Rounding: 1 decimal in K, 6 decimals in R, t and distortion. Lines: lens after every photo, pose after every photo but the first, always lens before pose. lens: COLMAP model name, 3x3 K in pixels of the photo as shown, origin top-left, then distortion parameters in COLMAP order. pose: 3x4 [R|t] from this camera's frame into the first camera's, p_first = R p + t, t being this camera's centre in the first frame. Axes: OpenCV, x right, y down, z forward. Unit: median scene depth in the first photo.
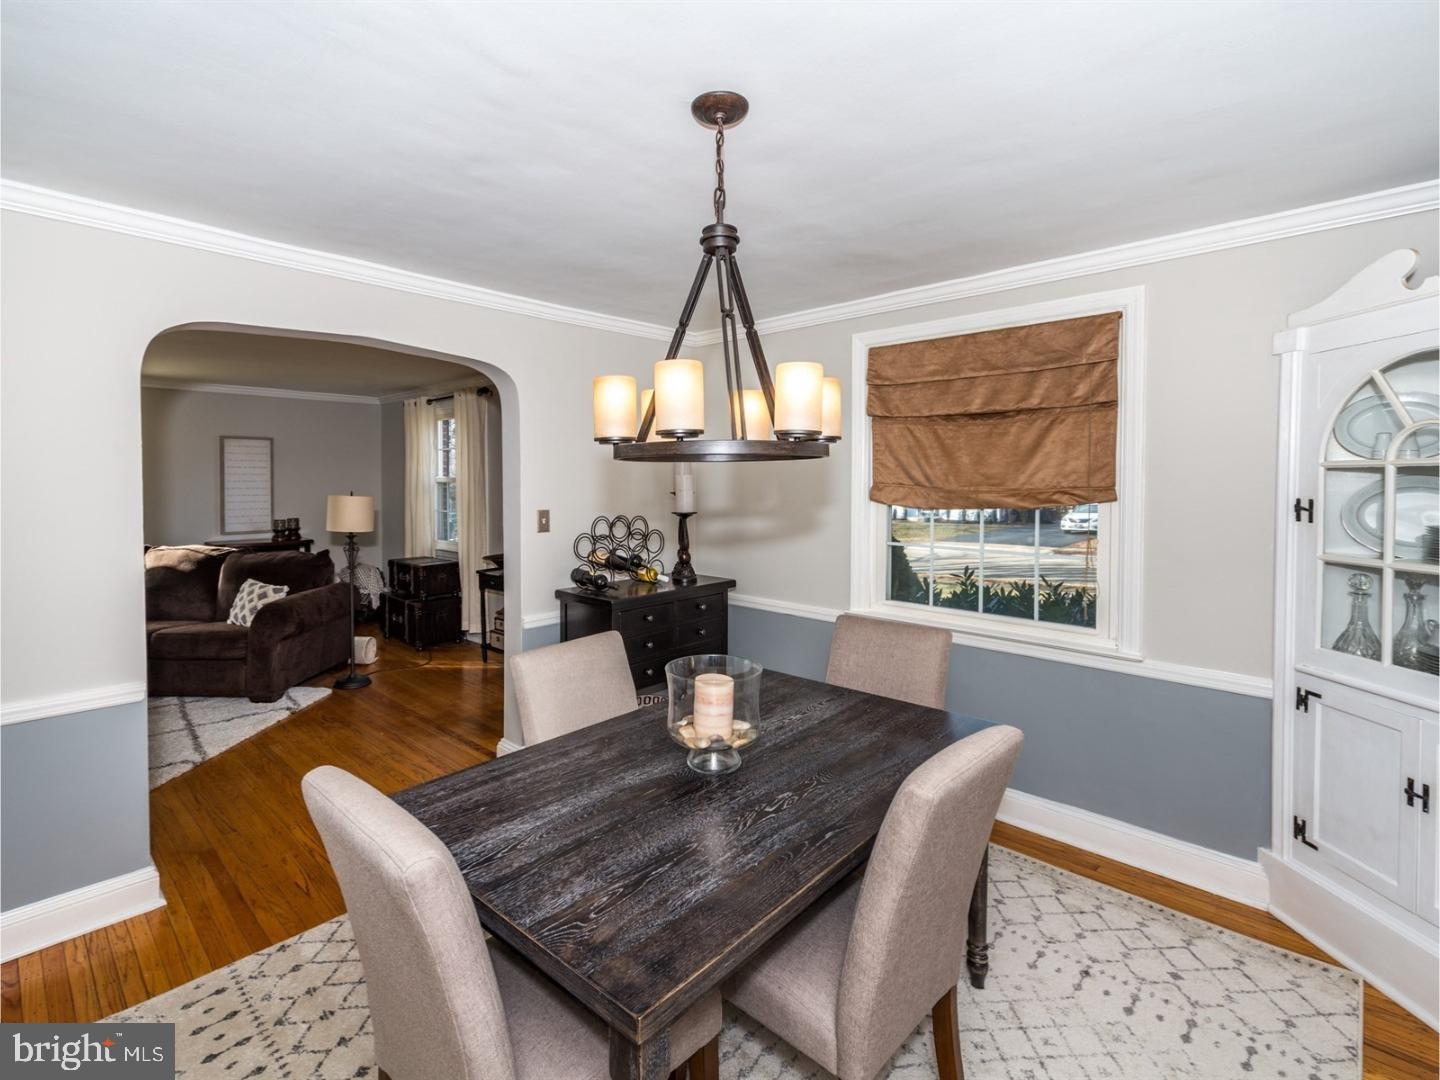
lens RADIAL K [[660.6, 0, 668.5], [0, 660.6, 494.3], [0, 0, 1]] dist [0.004666, -0.000990]
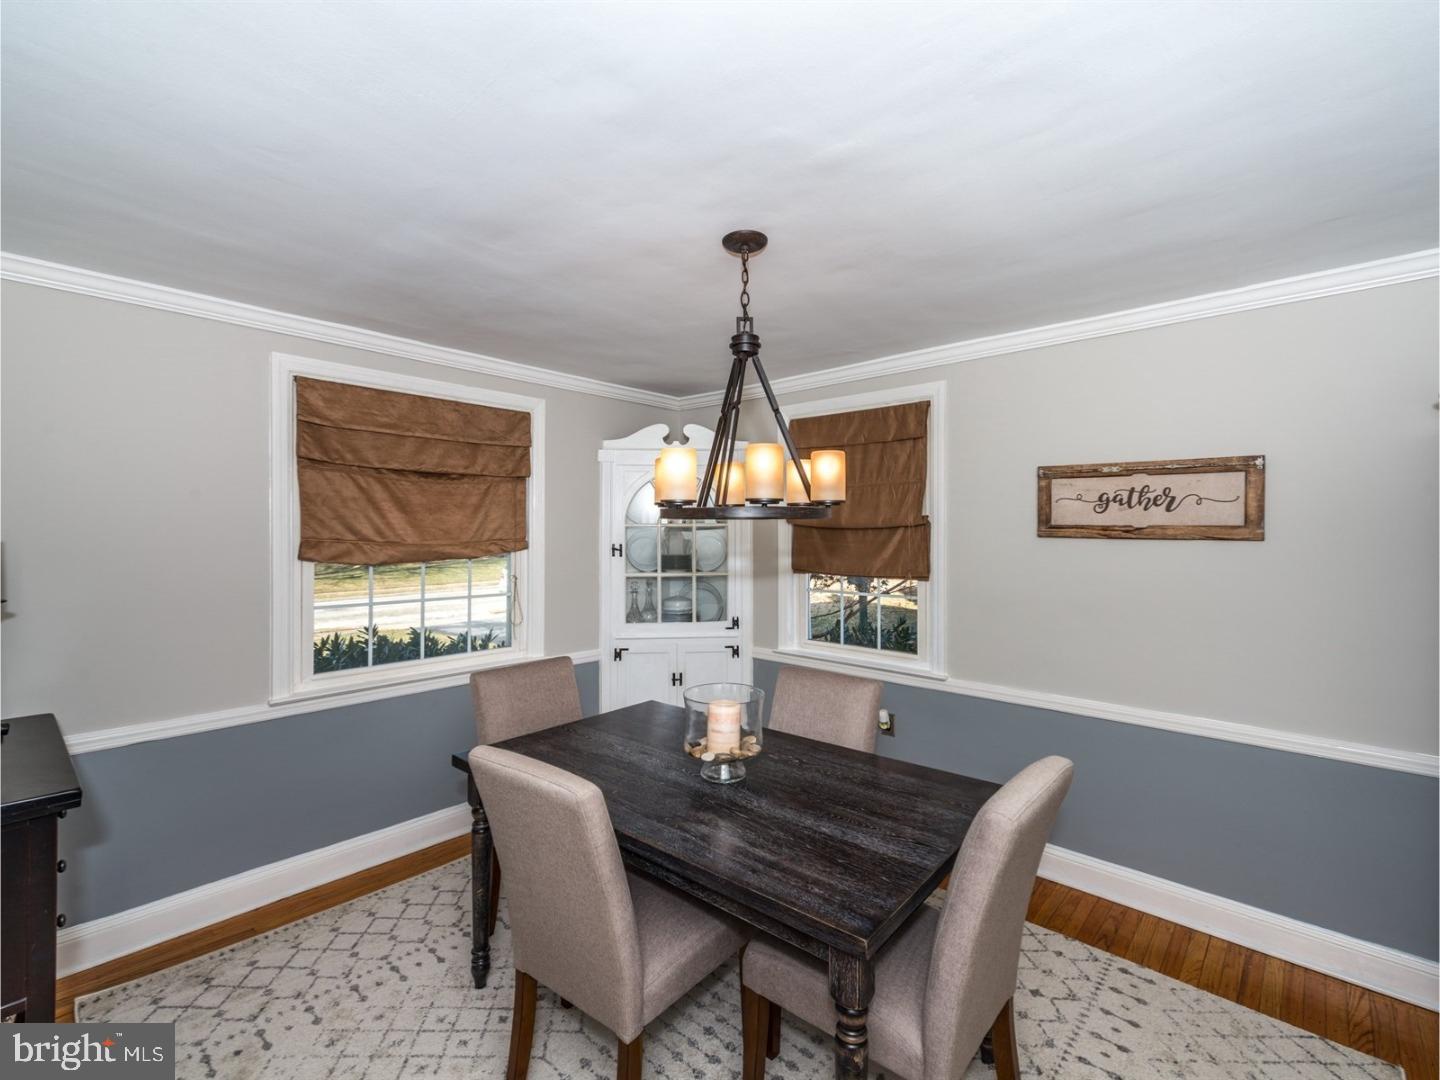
lens RADIAL K [[660.6, 0, 696.1], [0, 660.6, 538.3], [0, 0, 1]] dist [0.004666, -0.000990]
pose [[-0.031485, -0.009944, 0.999455, -0.596053], [0.022271, 0.999695, 0.010648, -0.016285], [-0.999256, 0.022594, -0.031254, 0.579645]]
